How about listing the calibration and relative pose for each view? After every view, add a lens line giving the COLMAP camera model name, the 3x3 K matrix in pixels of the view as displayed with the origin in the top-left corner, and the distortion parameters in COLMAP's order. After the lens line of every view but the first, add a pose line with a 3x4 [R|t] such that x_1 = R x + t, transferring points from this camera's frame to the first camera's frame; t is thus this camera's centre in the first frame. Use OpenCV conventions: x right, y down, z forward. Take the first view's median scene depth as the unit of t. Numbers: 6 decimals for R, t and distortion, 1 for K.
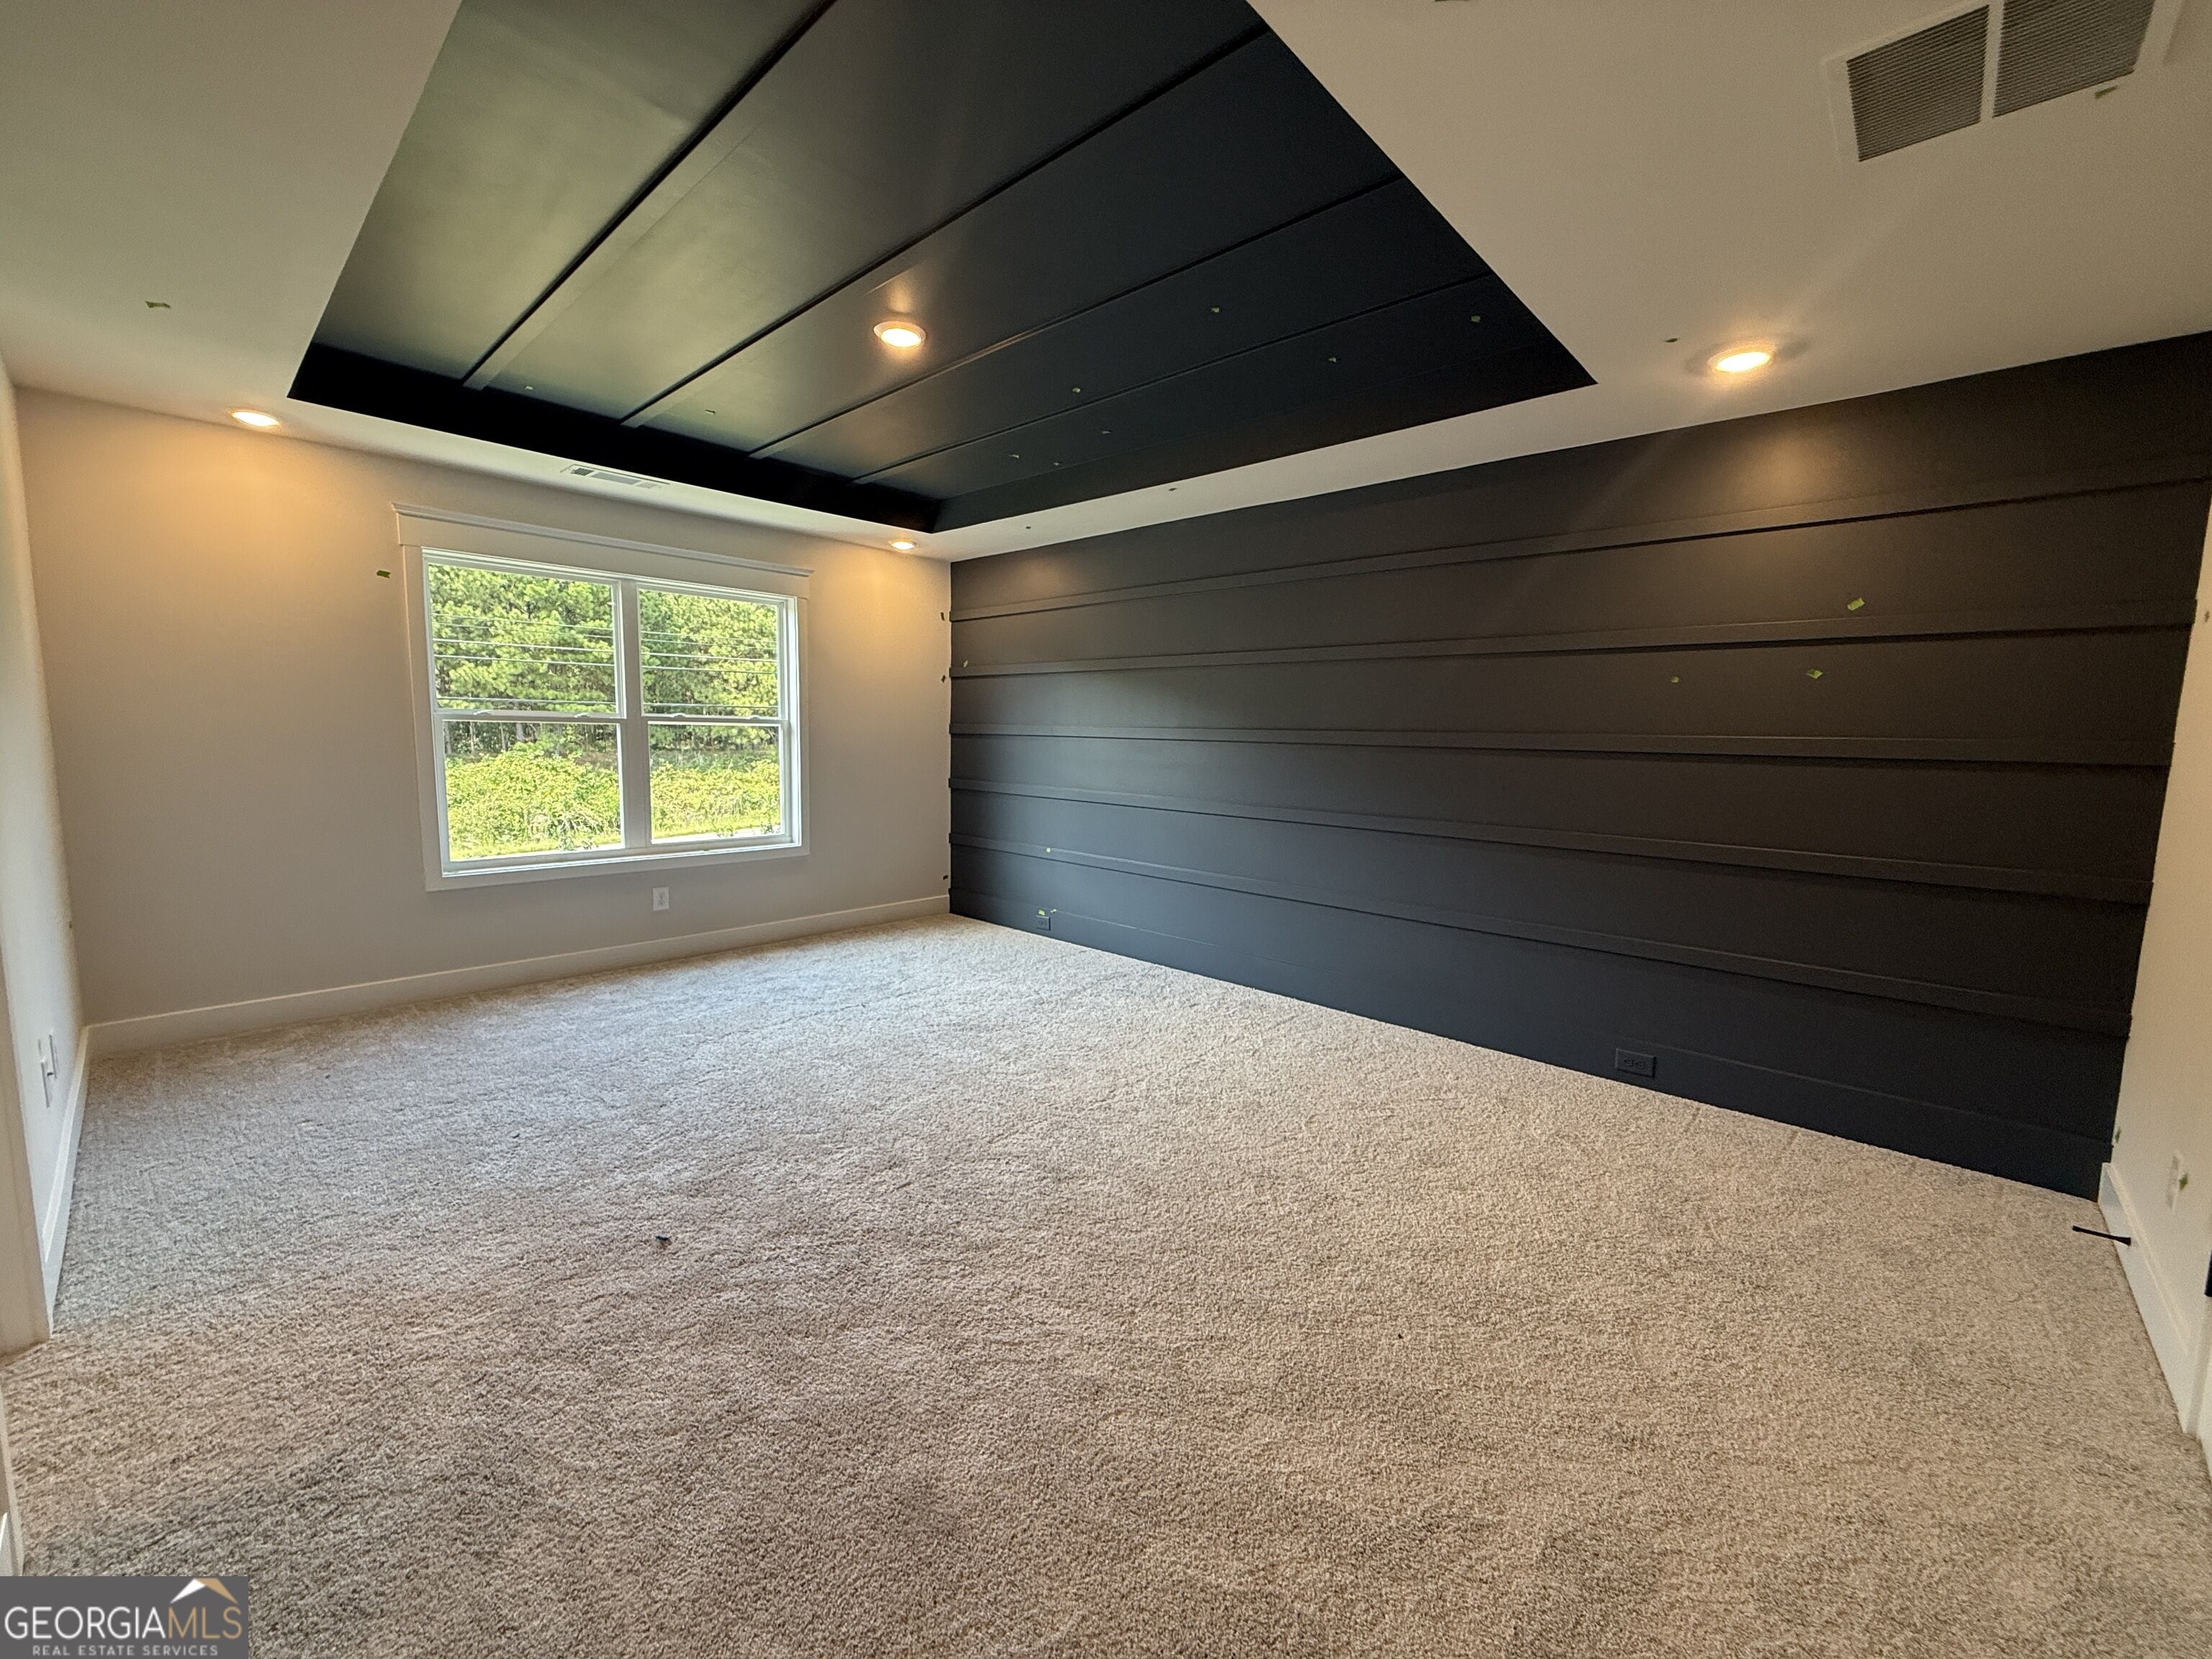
lens RADIAL K [[879.6, 0, 1098.0], [0, 879.6, 830.4], [0, 0, 1]] dist [-0.000891, 0.000010]
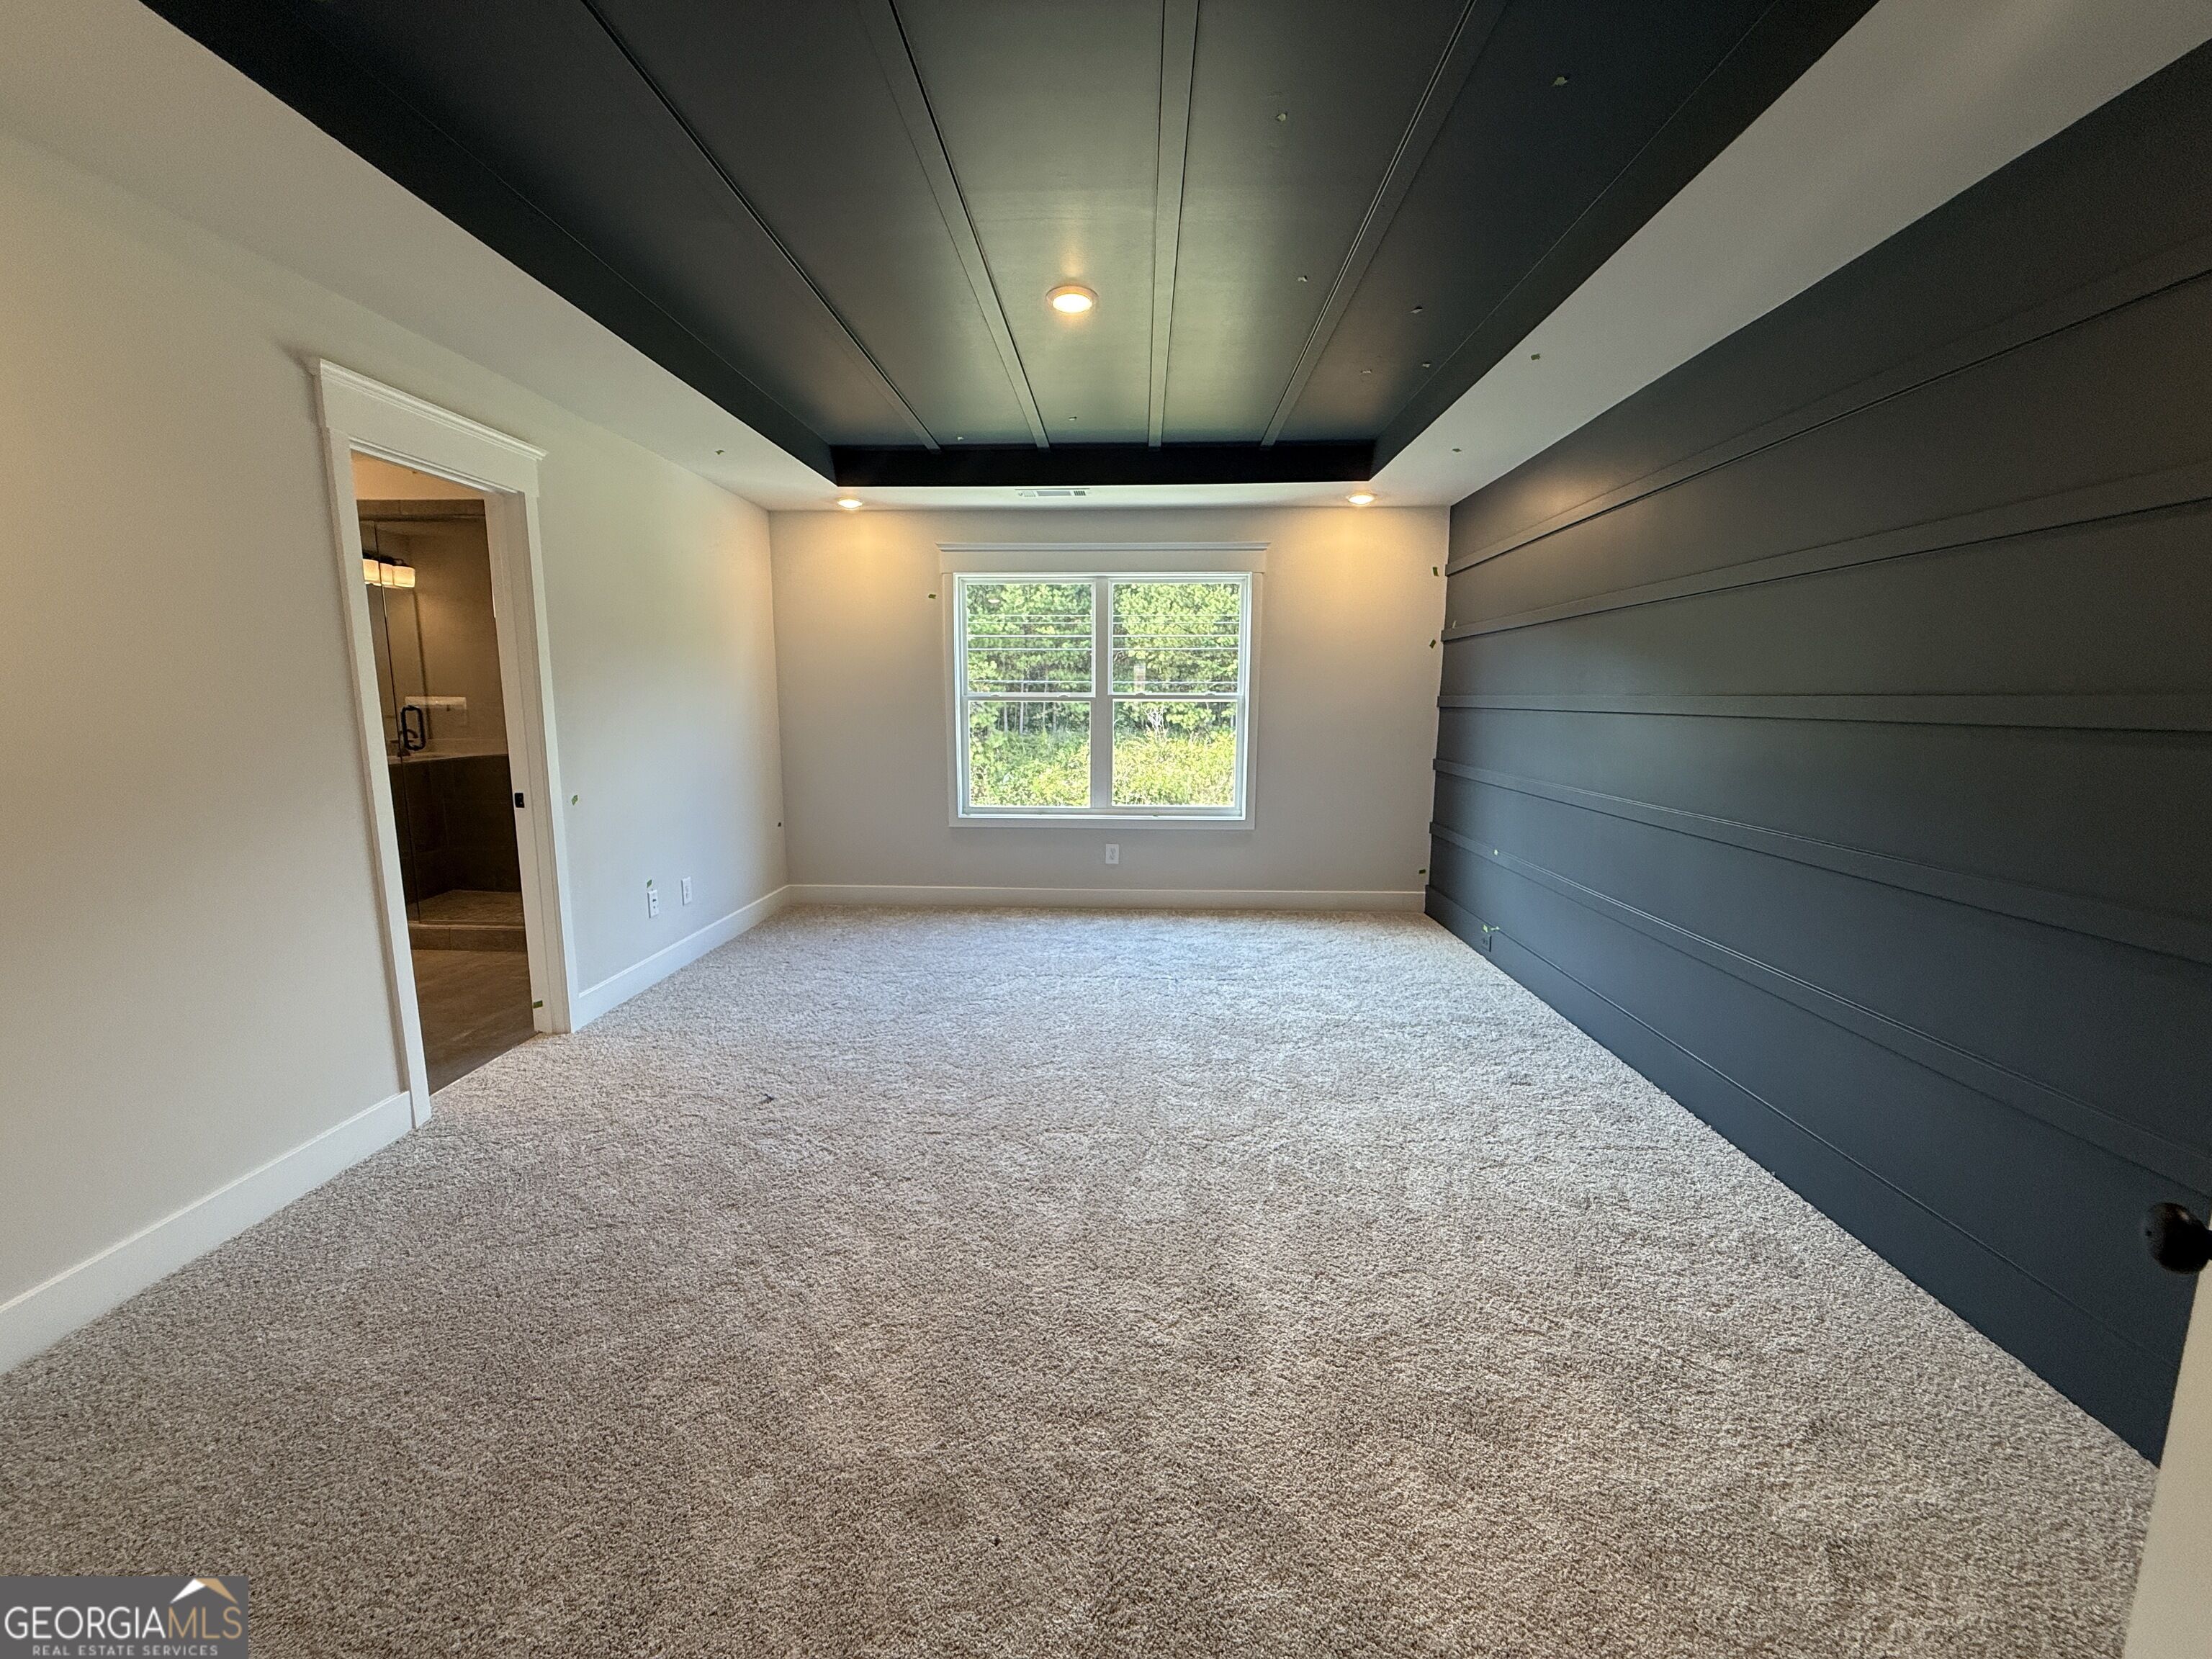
lens RADIAL K [[879.6, 0, 1098.0], [0, 879.6, 830.4], [0, 0, 1]] dist [-0.000891, 0.000010]
pose [[0.651762, 0.094370, -0.752529, 0.358748], [-0.074880, 0.995388, 0.059972, -0.021007], [0.754718, 0.017262, 0.655823, 0.236353]]
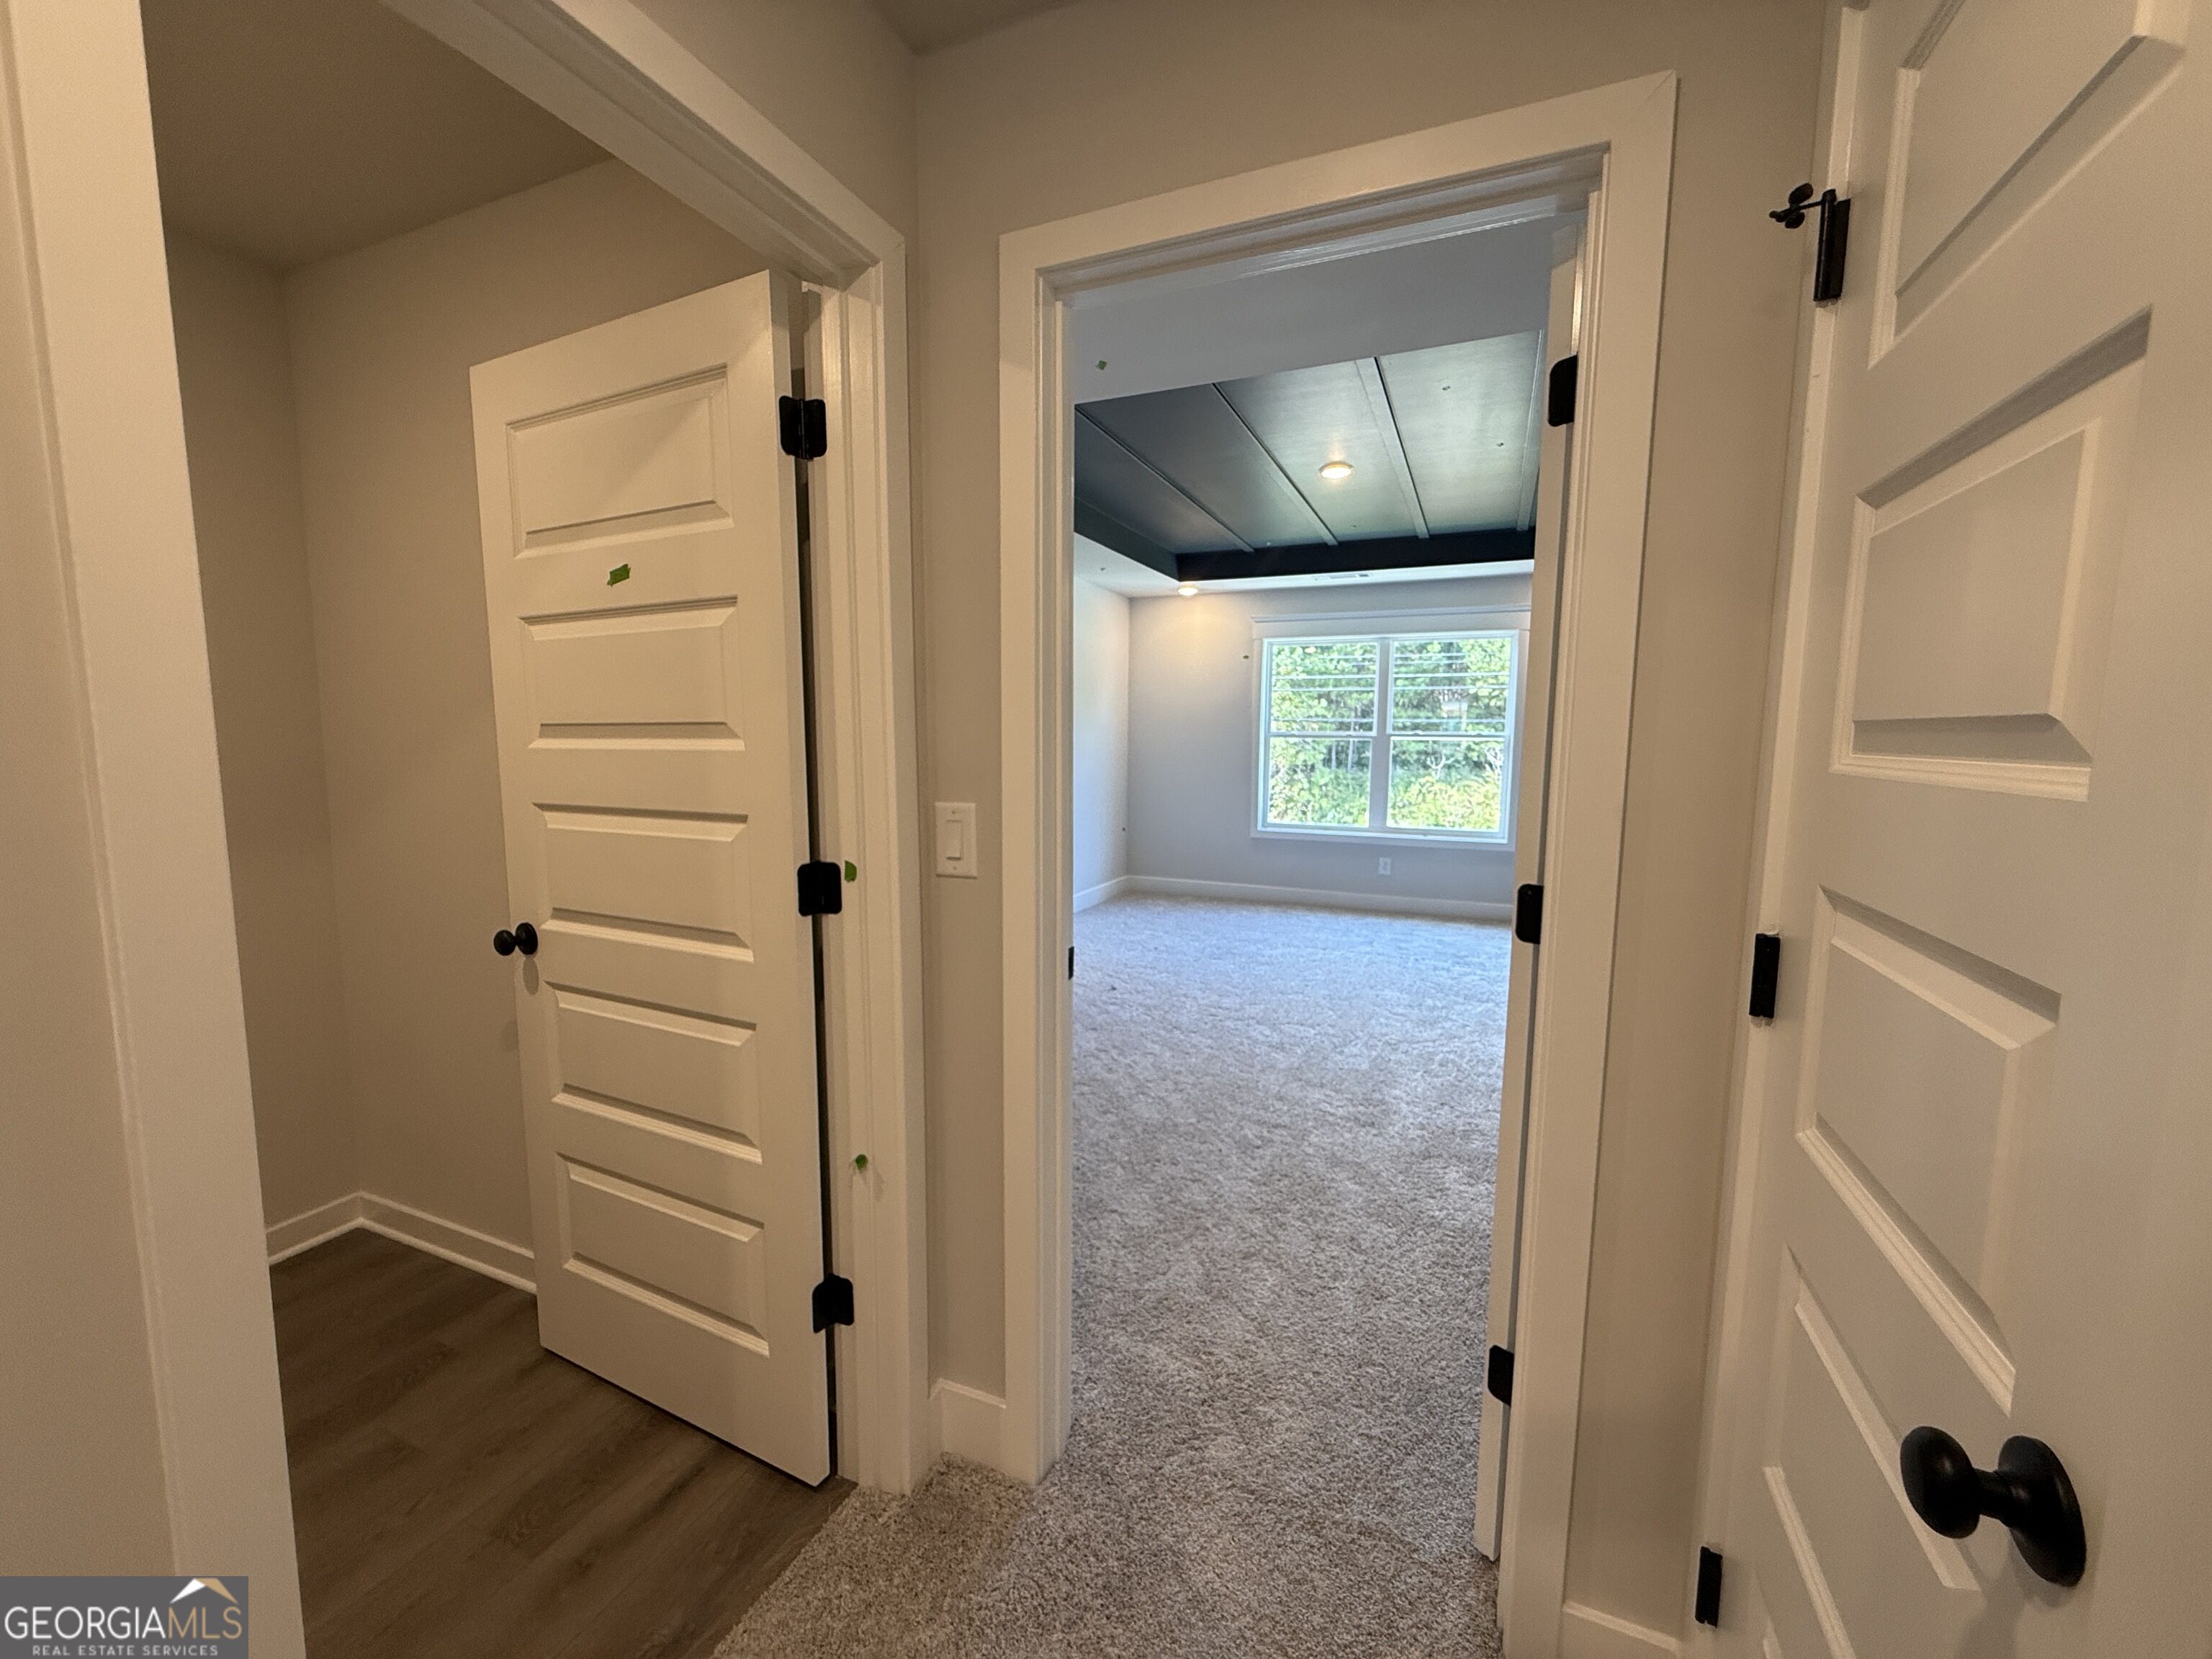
lens RADIAL K [[879.6, 0, 1098.0], [0, 879.6, 830.4], [0, 0, 1]] dist [-0.000891, 0.000010]
pose [[0.333486, 0.085573, -0.938863, 0.649709], [-0.107580, 0.992821, 0.052278, -0.001420], [0.936597, 0.083568, 0.340298, 0.110098]]
